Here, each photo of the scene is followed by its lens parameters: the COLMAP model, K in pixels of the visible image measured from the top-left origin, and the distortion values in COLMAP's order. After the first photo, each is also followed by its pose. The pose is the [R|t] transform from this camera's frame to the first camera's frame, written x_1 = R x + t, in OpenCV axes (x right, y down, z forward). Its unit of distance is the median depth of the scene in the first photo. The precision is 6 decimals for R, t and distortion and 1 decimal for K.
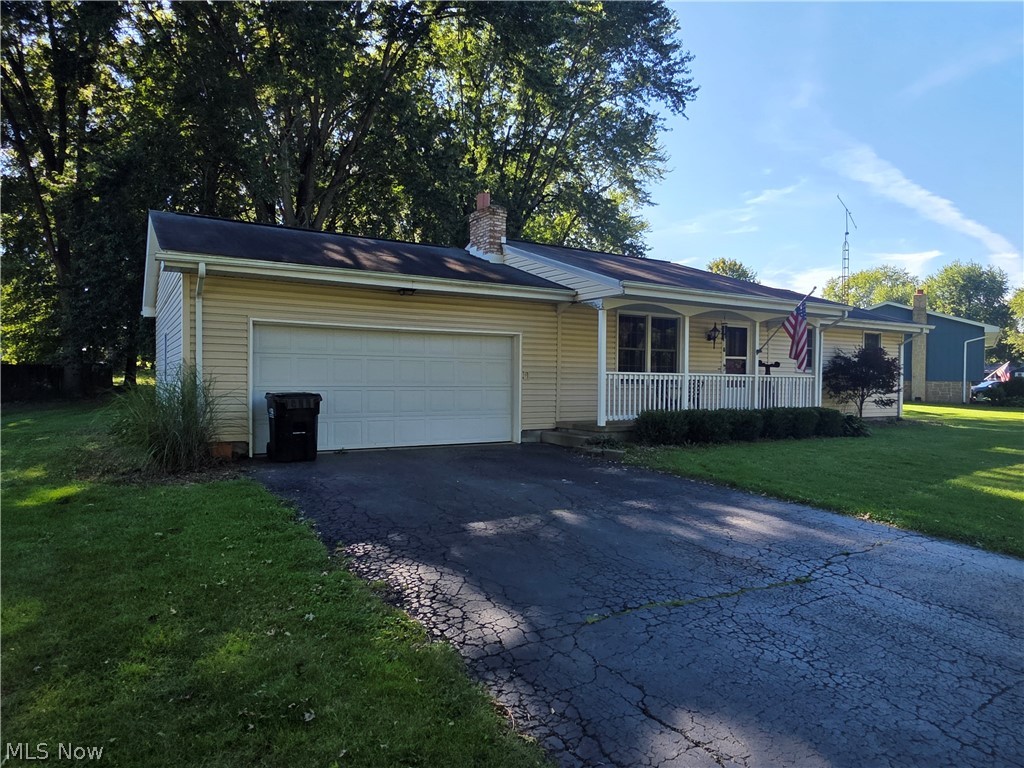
lens RADIAL K [[645.9, 0, 514.0], [0, 645.9, 388.0], [0, 0, 1]] dist [-0.002438, -0.003284]
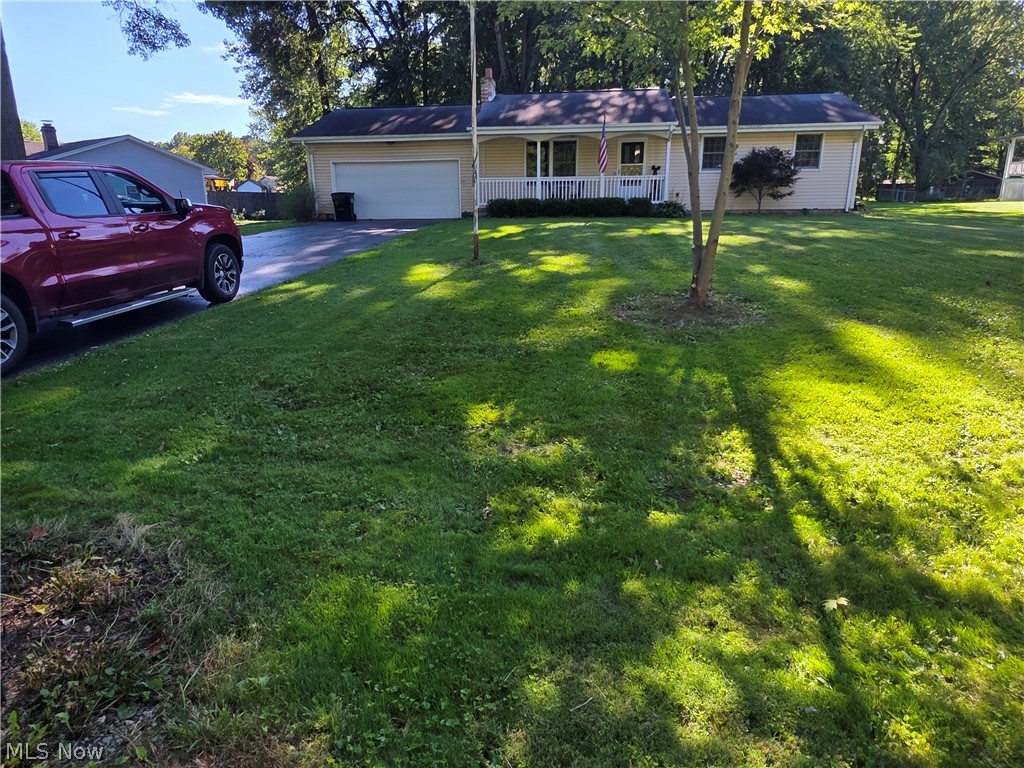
lens RADIAL K [[649.6, 0, 517.2], [0, 649.6, 388.9], [0, 0, 1]] dist [-0.003524, -0.002118]
pose [[0.785869, 0.153329, -0.599083, 1.234607], [0.011655, 0.964929, 0.262251, 0.062609], [0.618284, -0.213077, 0.756521, -0.425421]]
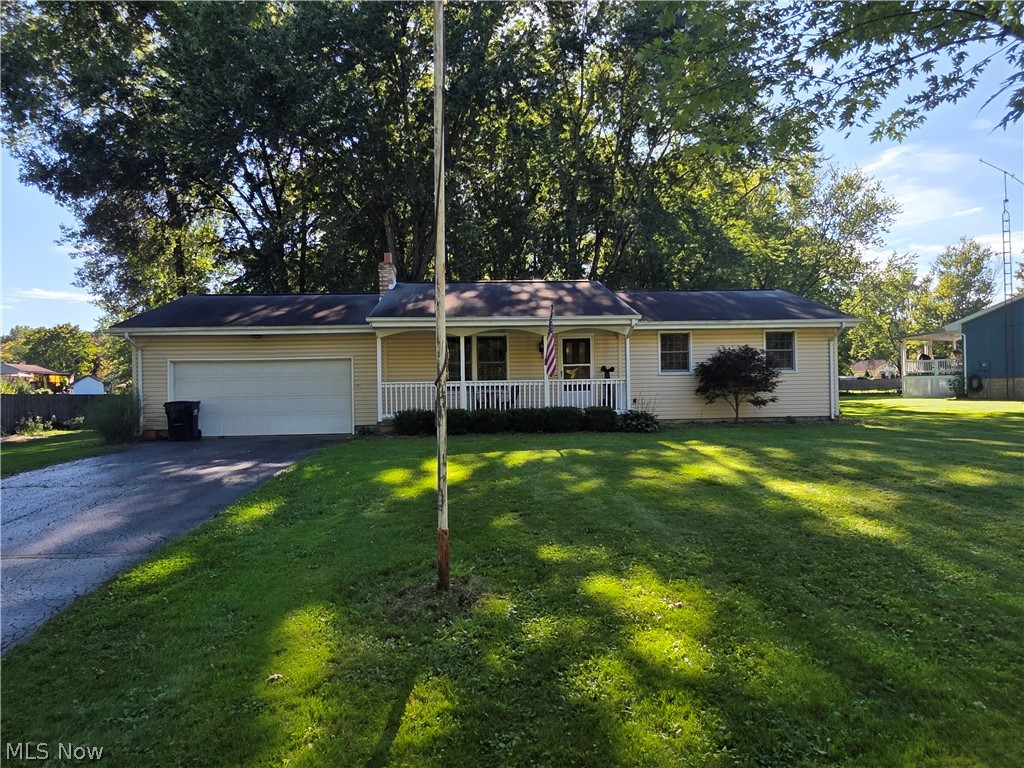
lens RADIAL K [[649.6, 0, 517.2], [0, 649.6, 388.9], [0, 0, 1]] dist [-0.003524, -0.002118]
pose [[0.890861, -0.027496, -0.453443, 0.873873], [0.021259, 0.999596, -0.018848, 0.018361], [0.453778, 0.007151, 0.891086, -0.098151]]
